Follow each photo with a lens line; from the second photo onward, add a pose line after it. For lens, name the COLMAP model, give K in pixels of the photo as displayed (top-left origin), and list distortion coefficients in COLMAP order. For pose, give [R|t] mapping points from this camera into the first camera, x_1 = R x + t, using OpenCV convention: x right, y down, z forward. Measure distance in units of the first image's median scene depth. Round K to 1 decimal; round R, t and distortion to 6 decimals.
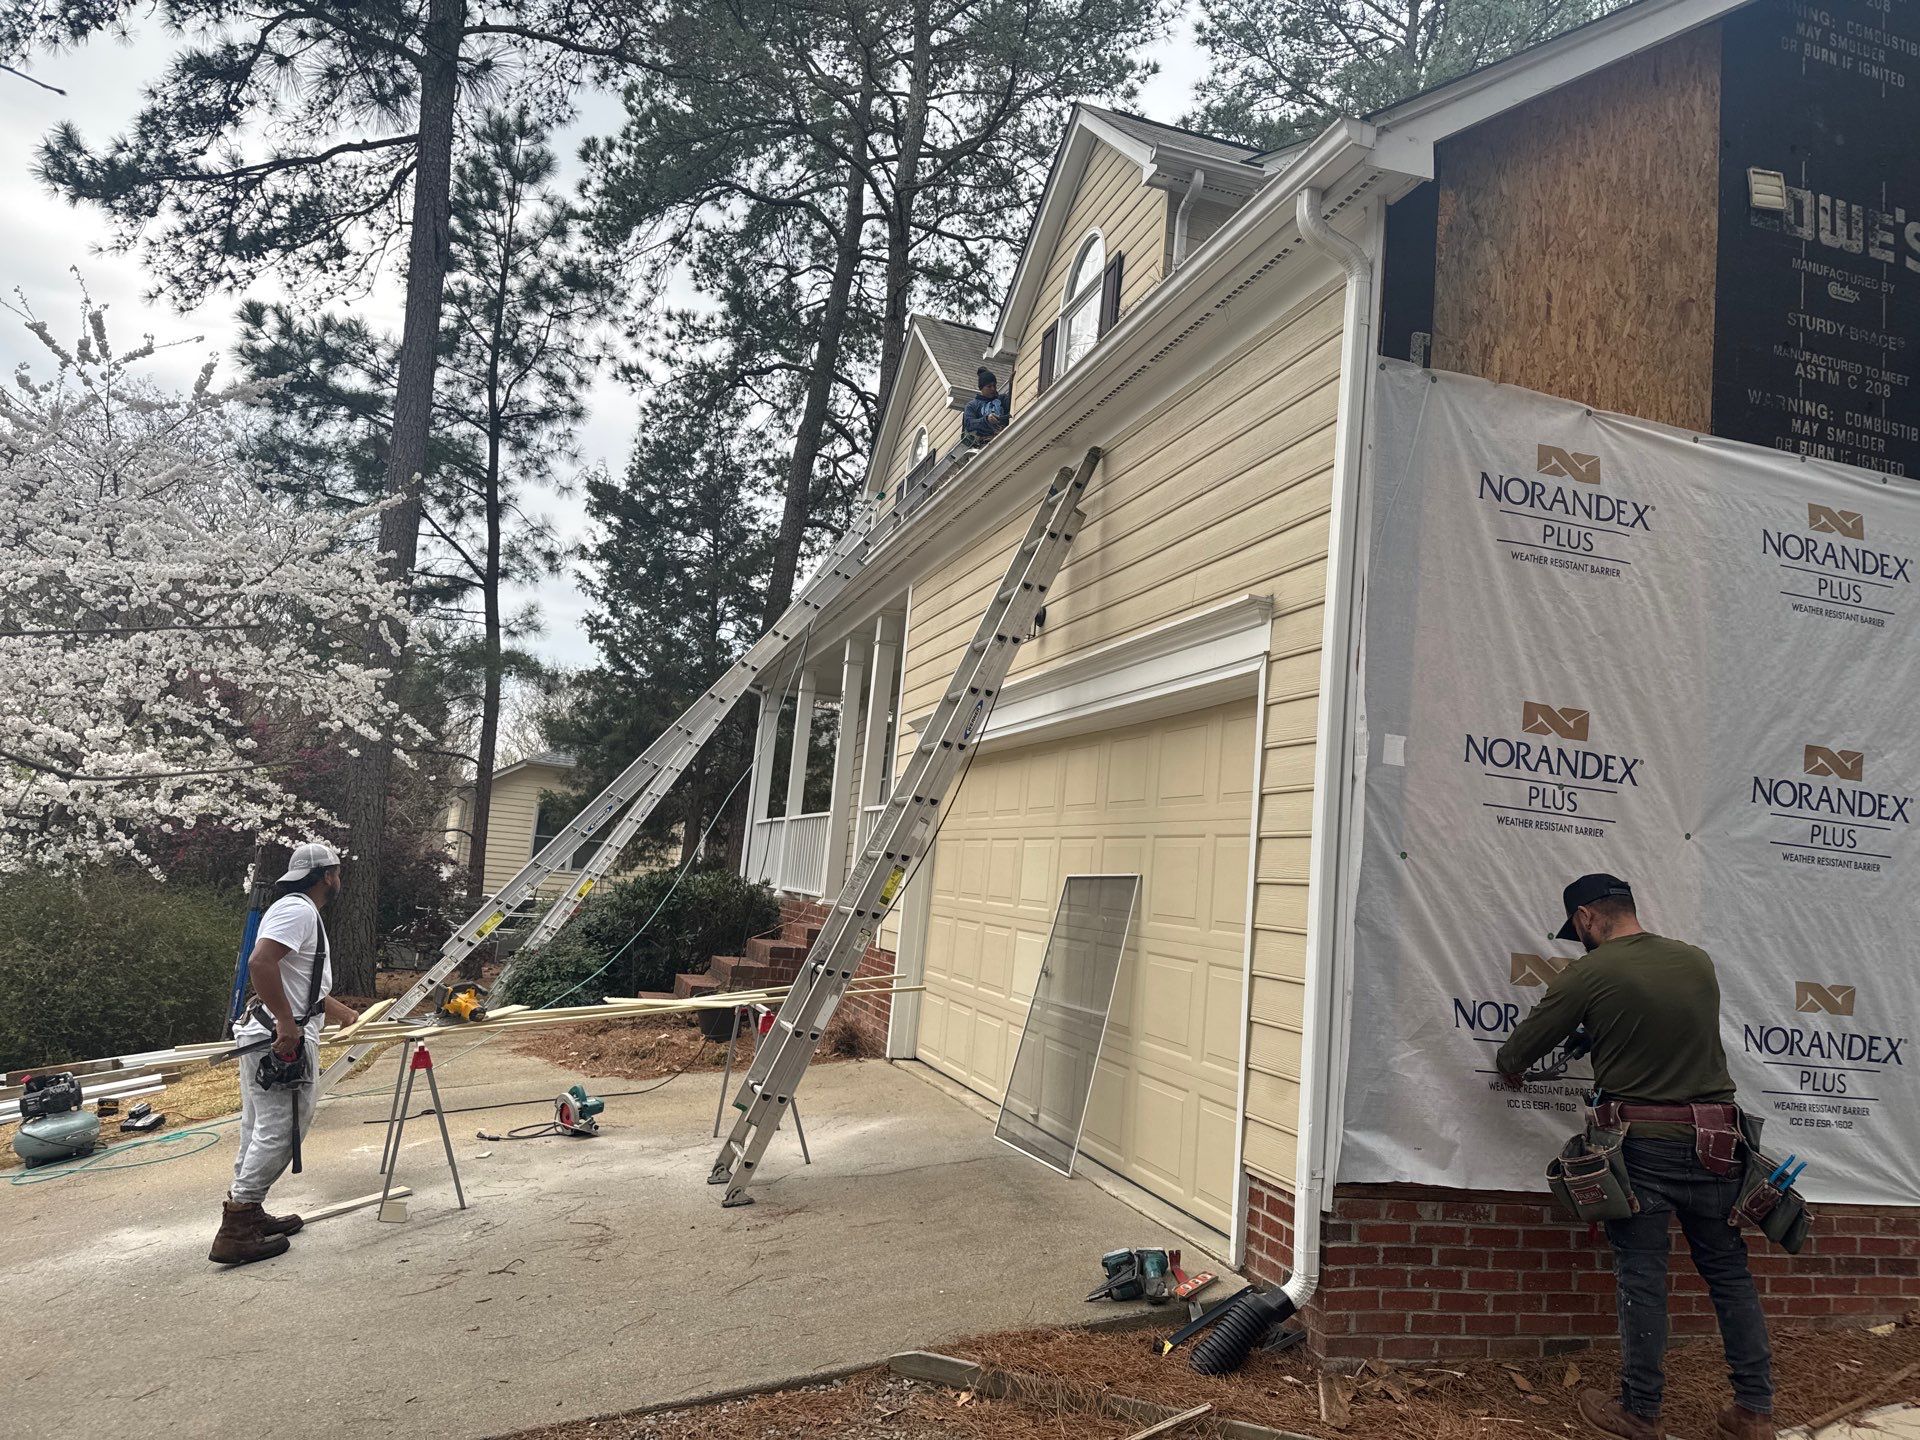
lens RADIAL K [[1356.3, 0, 955.9], [0, 1356.3, 714.4], [0, 0, 1]] dist [0.046178, -0.039313]
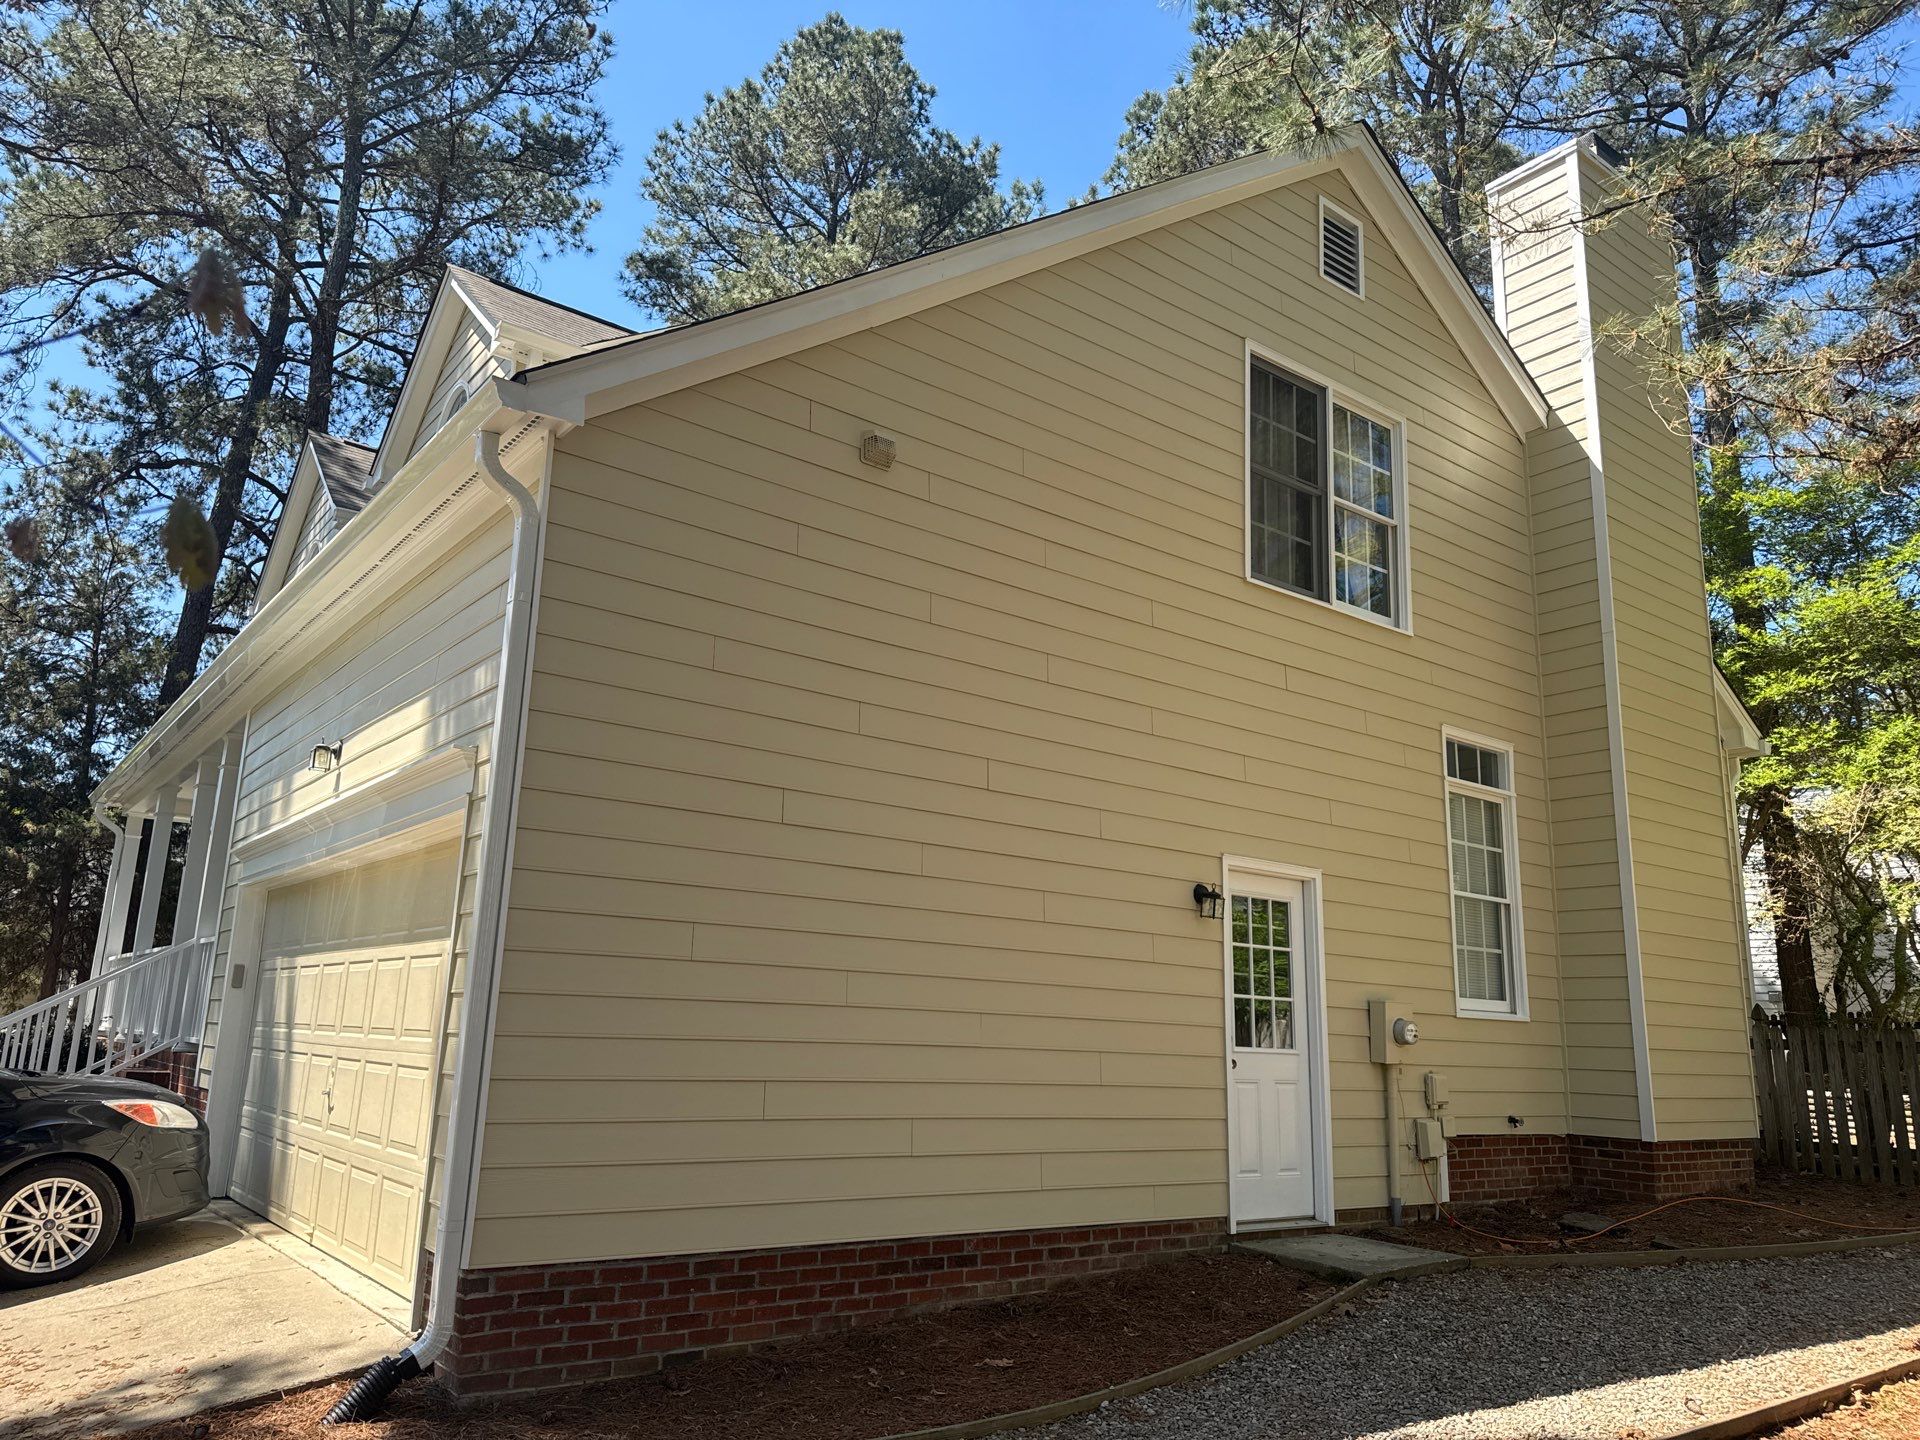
lens RADIAL K [[1362.1, 0, 954.9], [0, 1362.1, 719.3], [0, 0, 1]] dist [0.010169, -0.004633]
pose [[0.937156, 0.017619, 0.348465, 0.219211], [0.009153, 0.997139, -0.075033, -0.017932], [-0.348790, 0.073507, 0.934314, -0.259041]]
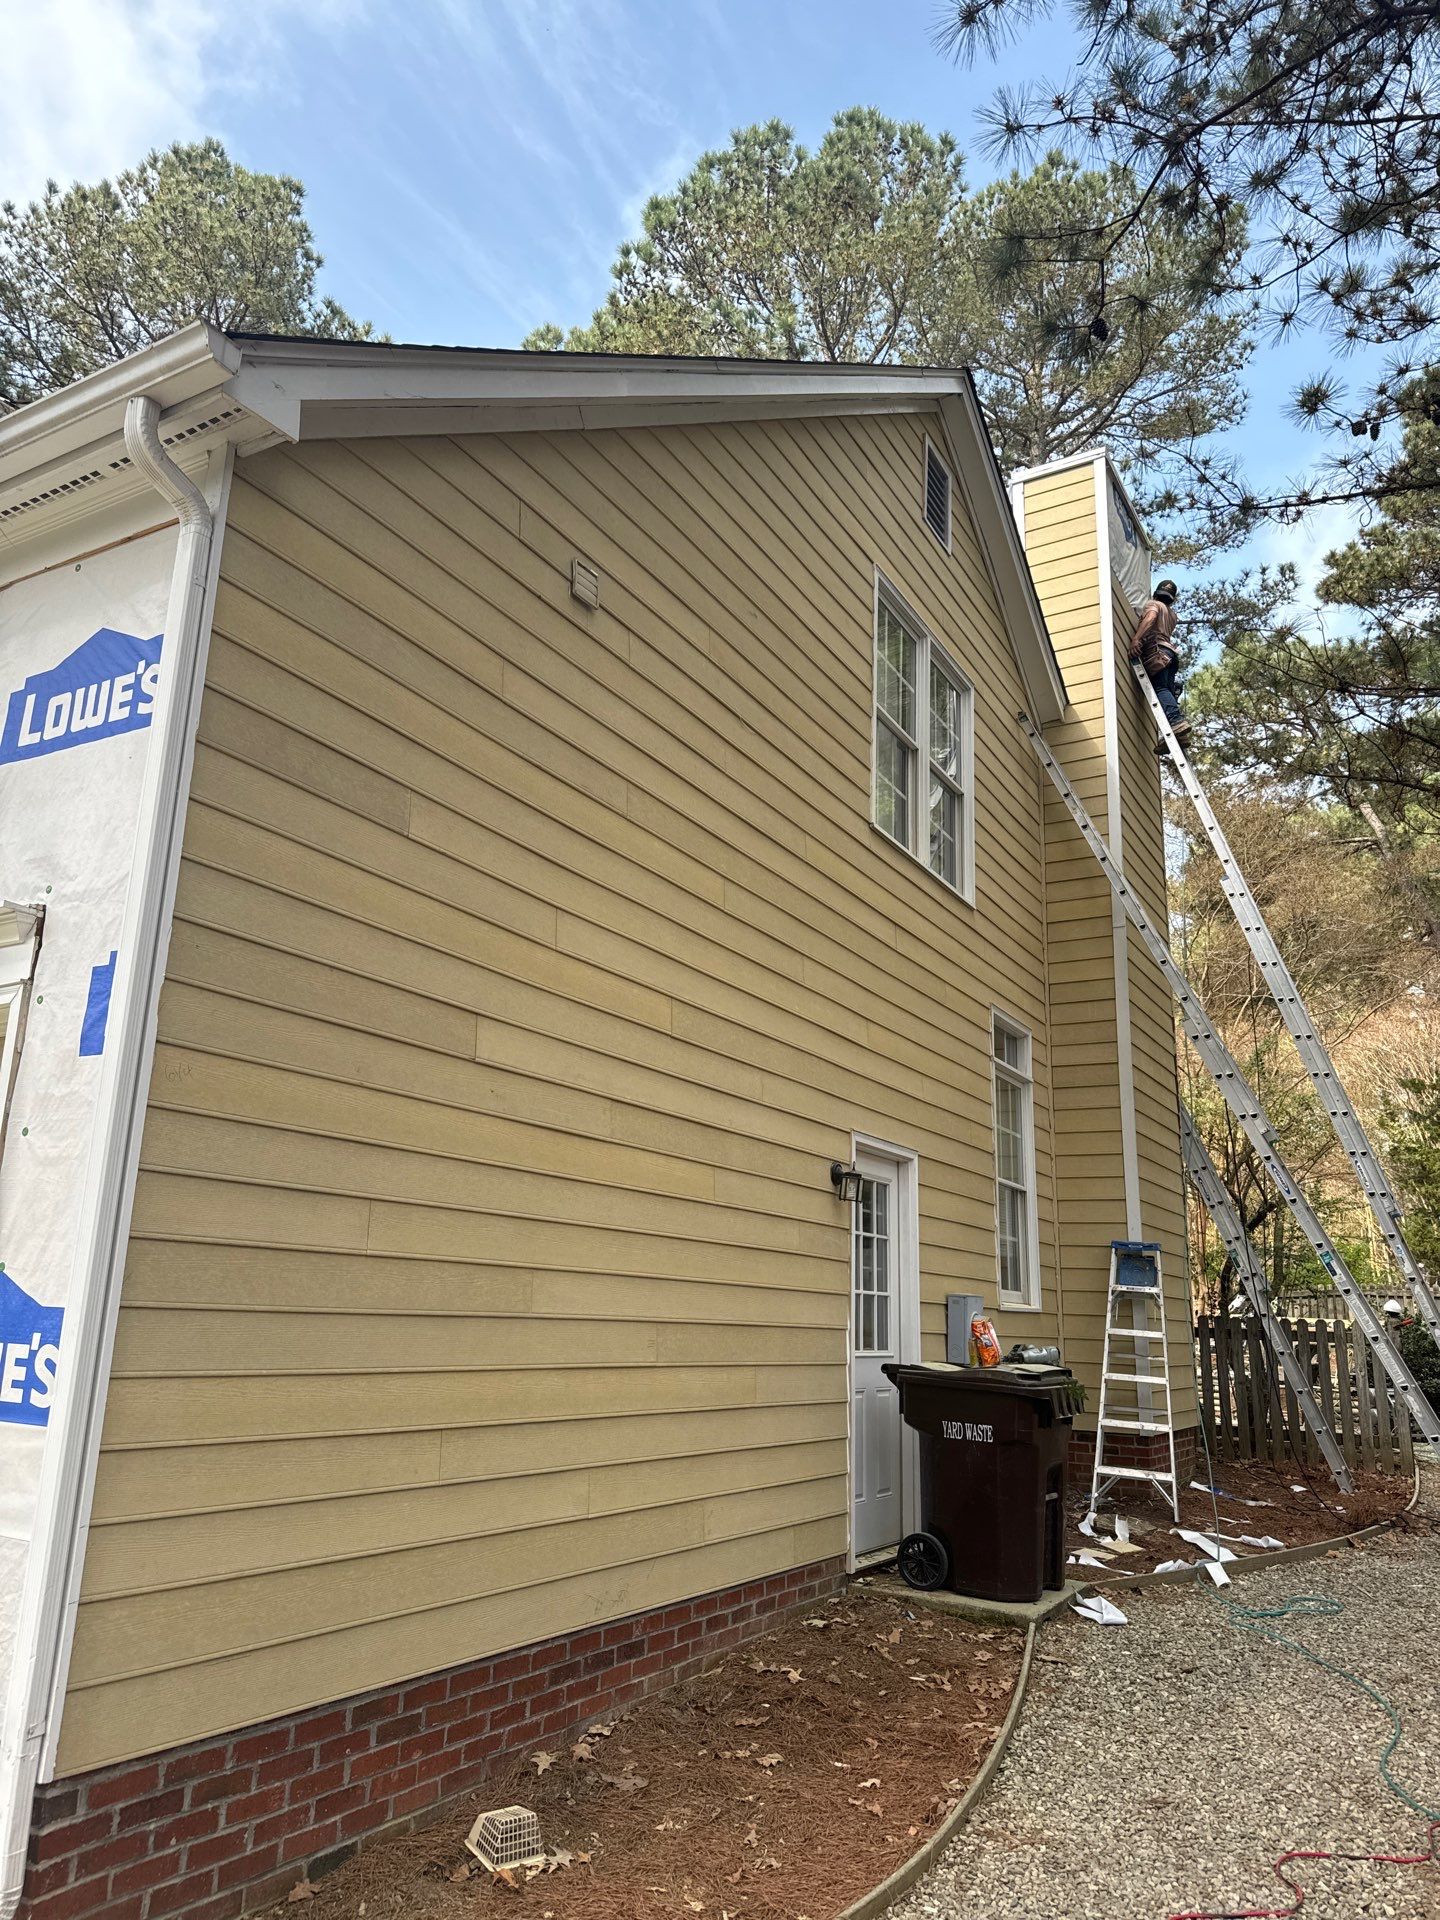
lens RADIAL K [[1356.3, 0, 705.7], [0, 1356.3, 958.5], [0, 0, 1]] dist [0.046178, -0.039313]
pose [[0.738031, 0.107653, 0.666124, 0.005968], [-0.051690, 0.993310, -0.103260, 0.000077], [-0.672784, 0.041777, 0.738659, 0.207757]]
